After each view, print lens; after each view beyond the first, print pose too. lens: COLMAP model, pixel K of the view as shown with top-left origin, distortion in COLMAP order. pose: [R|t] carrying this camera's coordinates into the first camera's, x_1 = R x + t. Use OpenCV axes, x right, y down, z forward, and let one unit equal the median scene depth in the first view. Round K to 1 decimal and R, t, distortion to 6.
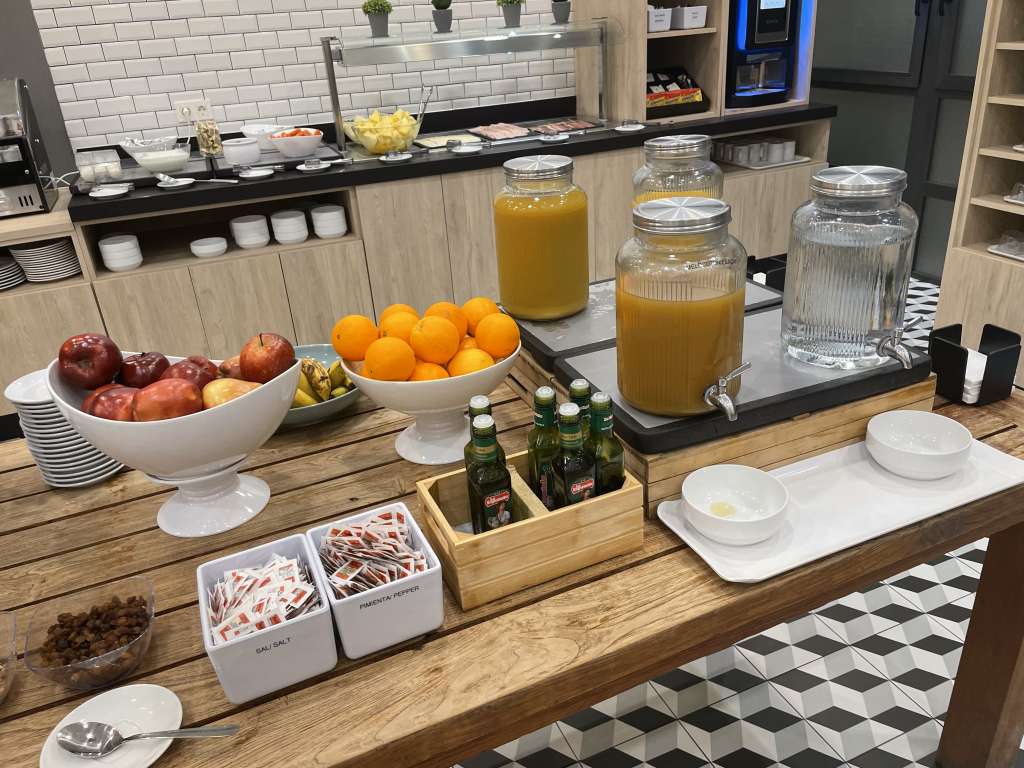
lens RADIAL K [[777.0, 0, 512.0], [0, 777.0, 384.0], [0, 0, 1]] dist [0.088393, -0.114563]
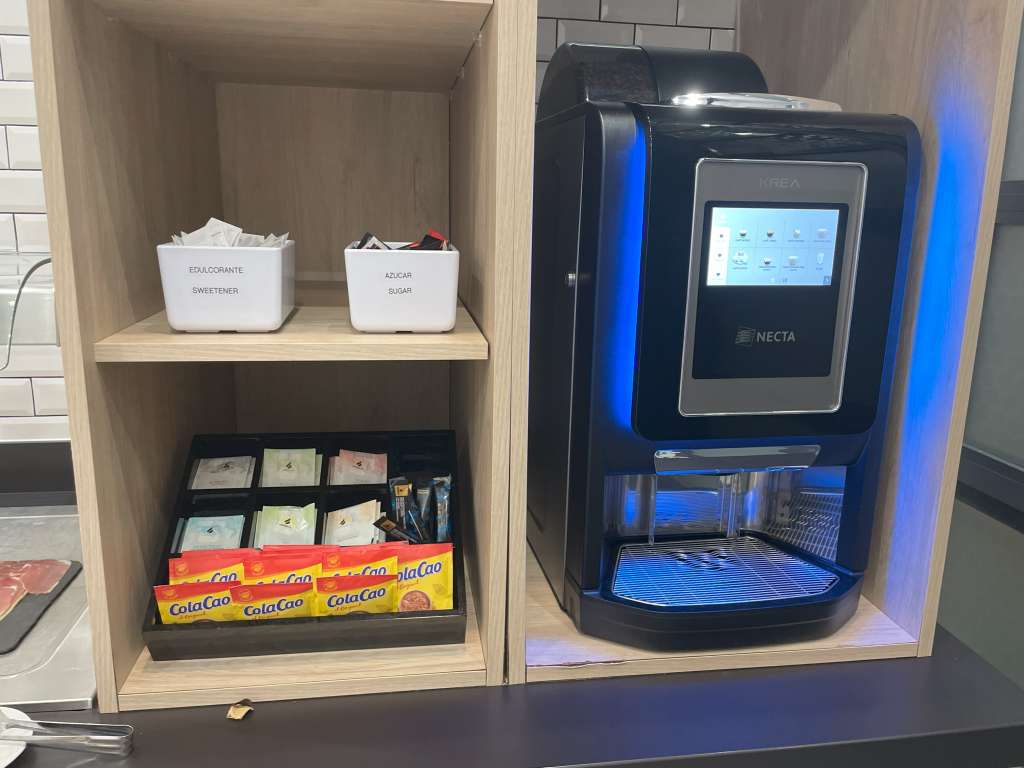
lens RADIAL K [[777.0, 0, 512.0], [0, 777.0, 384.0], [0, 0, 1]] dist [0.088393, -0.114563]
pose [[0.961161, 0.137062, -0.239549, 0.383930], [-0.184791, 0.964293, -0.189716, -0.470511], [0.204992, 0.226614, 0.952168, 0.928662]]
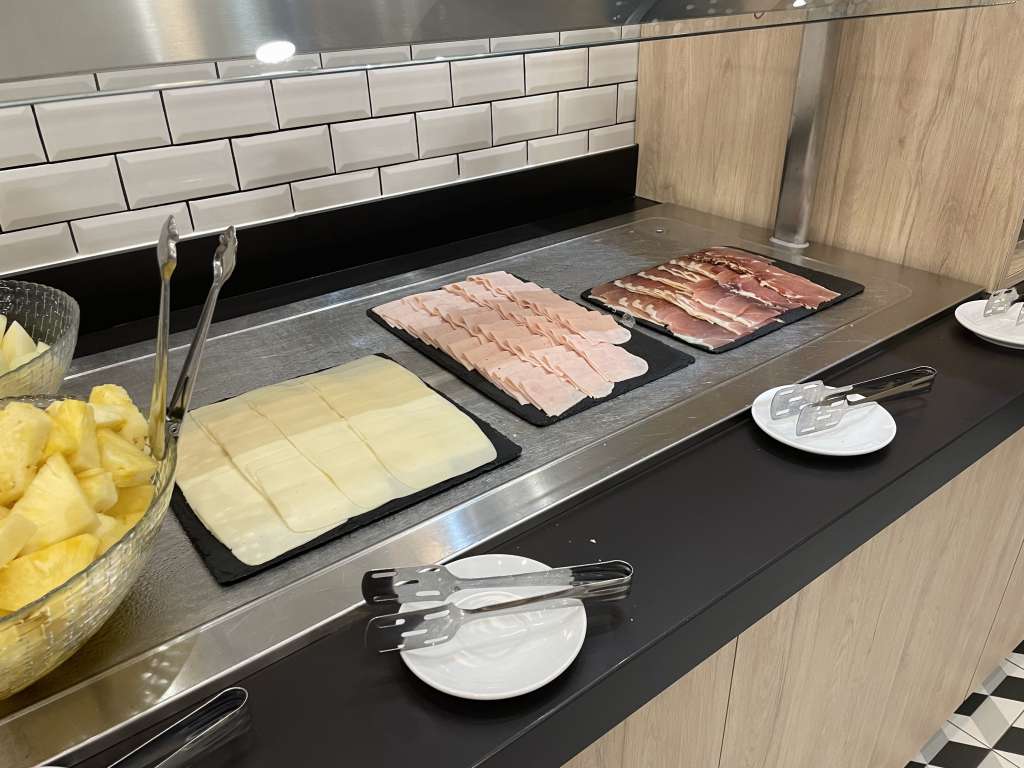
lens RADIAL K [[777.0, 0, 512.0], [0, 777.0, 384.0], [0, 0, 1]] dist [0.088393, -0.114563]
pose [[0.971625, -0.077628, 0.223426, -0.086773], [0.067338, 0.996304, 0.053325, -0.382107], [-0.226740, -0.036767, 0.973261, 0.894620]]
